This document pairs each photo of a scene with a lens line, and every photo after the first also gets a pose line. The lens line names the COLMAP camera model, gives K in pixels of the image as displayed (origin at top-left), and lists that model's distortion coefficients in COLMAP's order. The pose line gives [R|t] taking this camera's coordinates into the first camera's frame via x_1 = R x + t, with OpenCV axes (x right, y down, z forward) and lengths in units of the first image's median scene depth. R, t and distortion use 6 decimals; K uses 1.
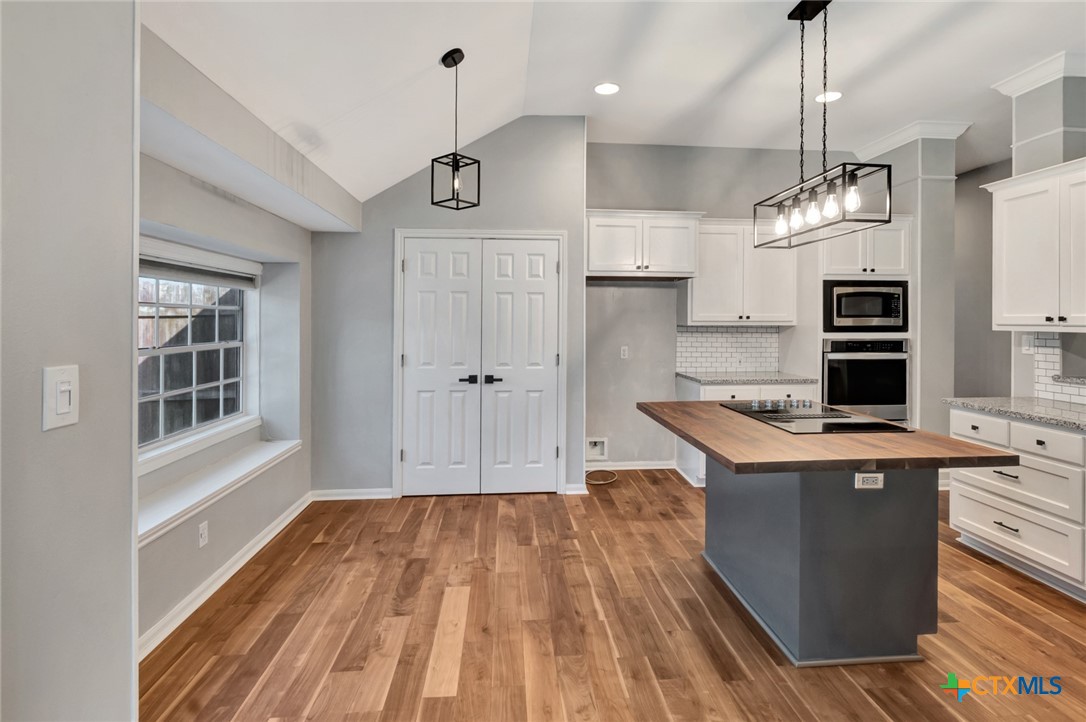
lens RADIAL K [[522.7, 0, 544.6], [0, 522.7, 323.6], [0, 0, 1]] dist [0.001778, -0.000853]
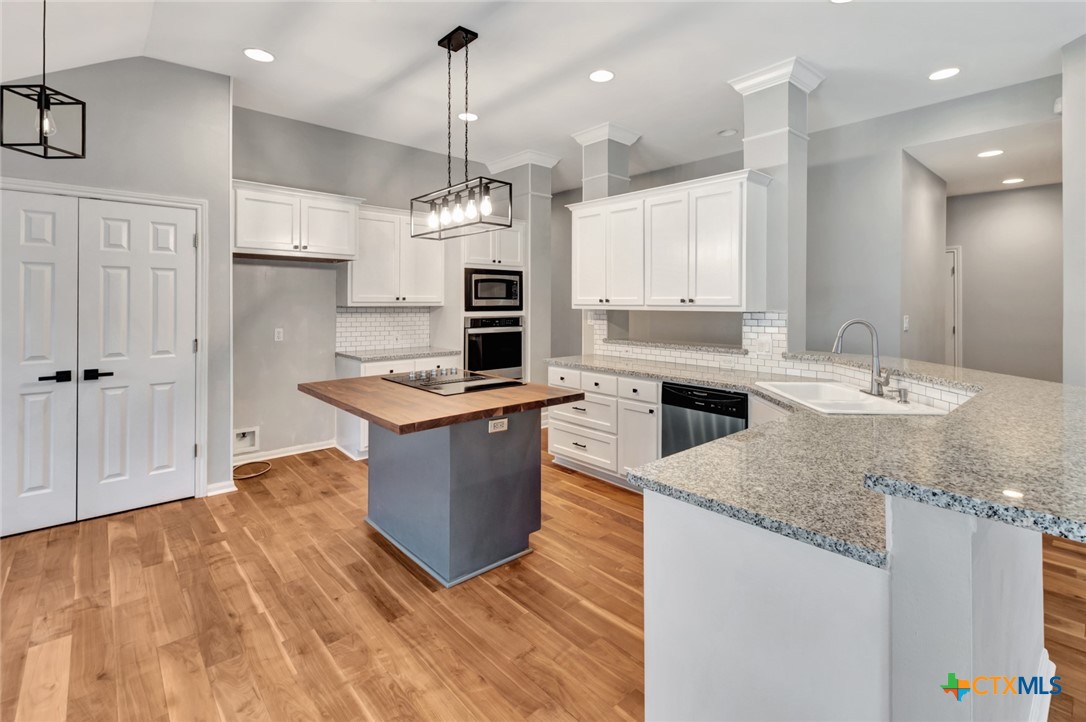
lens RADIAL K [[506.9, 0, 540.0], [0, 506.9, 305.3], [0, 0, 1]] dist [0.014364, -0.002656]
pose [[0.801372, -0.003199, 0.598158, -0.024375], [0.002185, 0.999995, 0.002421, 0.000305], [-0.598163, -0.000634, 0.801375, -0.035224]]
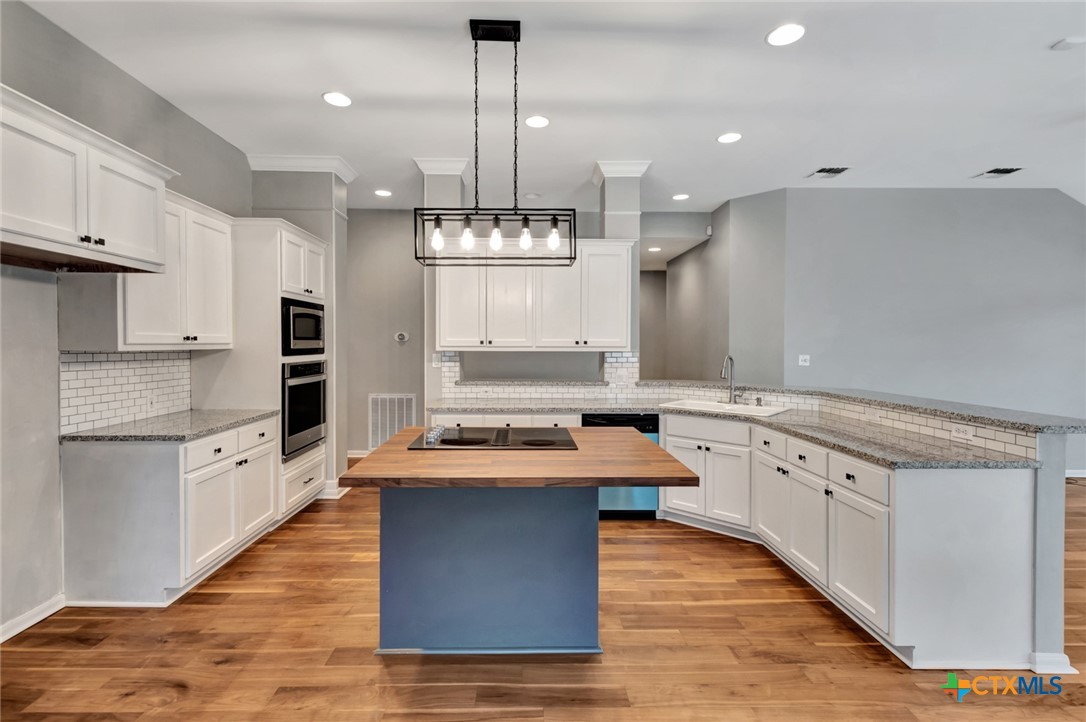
lens RADIAL K [[506.9, 0, 545.4], [0, 506.9, 346.5], [0, 0, 1]] dist [0.014364, -0.002656]
pose [[0.059349, -0.010660, 0.998180, -0.312595], [0.002700, 0.999941, 0.010518, -0.007494], [-0.998234, 0.002071, 0.059374, 0.532784]]
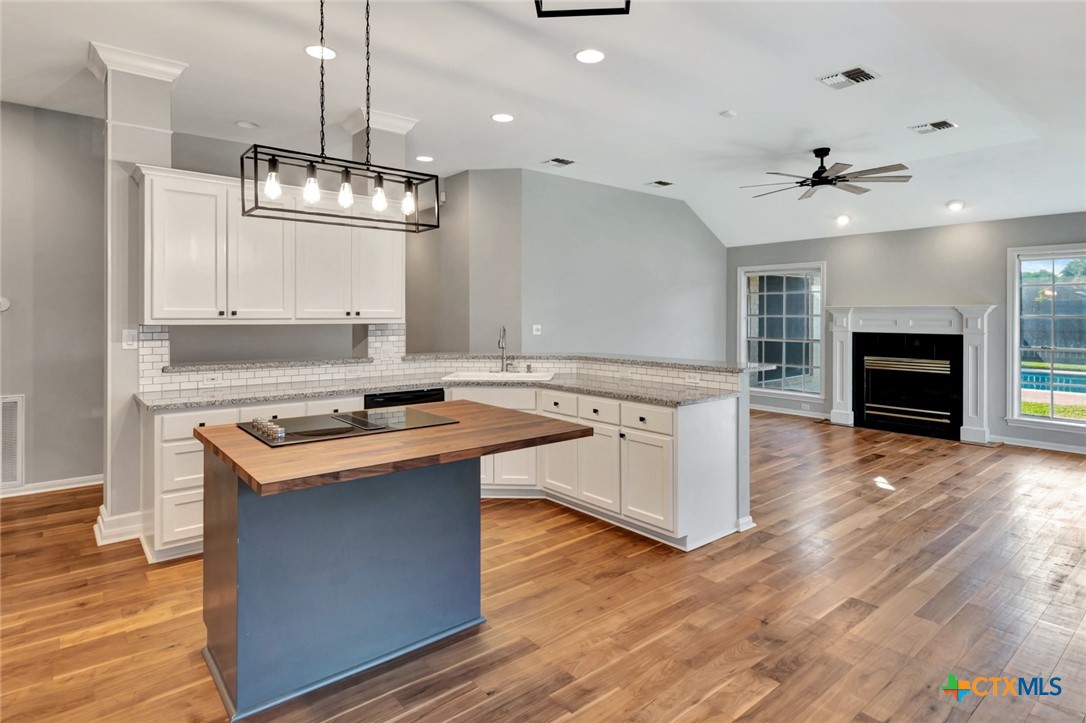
lens RADIAL K [[574.7, 0, 566.8], [0, 574.7, 314.3], [0, 0, 1]] dist [0.010986, -0.003407]
pose [[-0.585410, -0.002007, 0.810735, -0.321535], [0.001651, 0.999992, 0.003668, -0.006344], [-0.810736, 0.003486, -0.585402, 0.808367]]
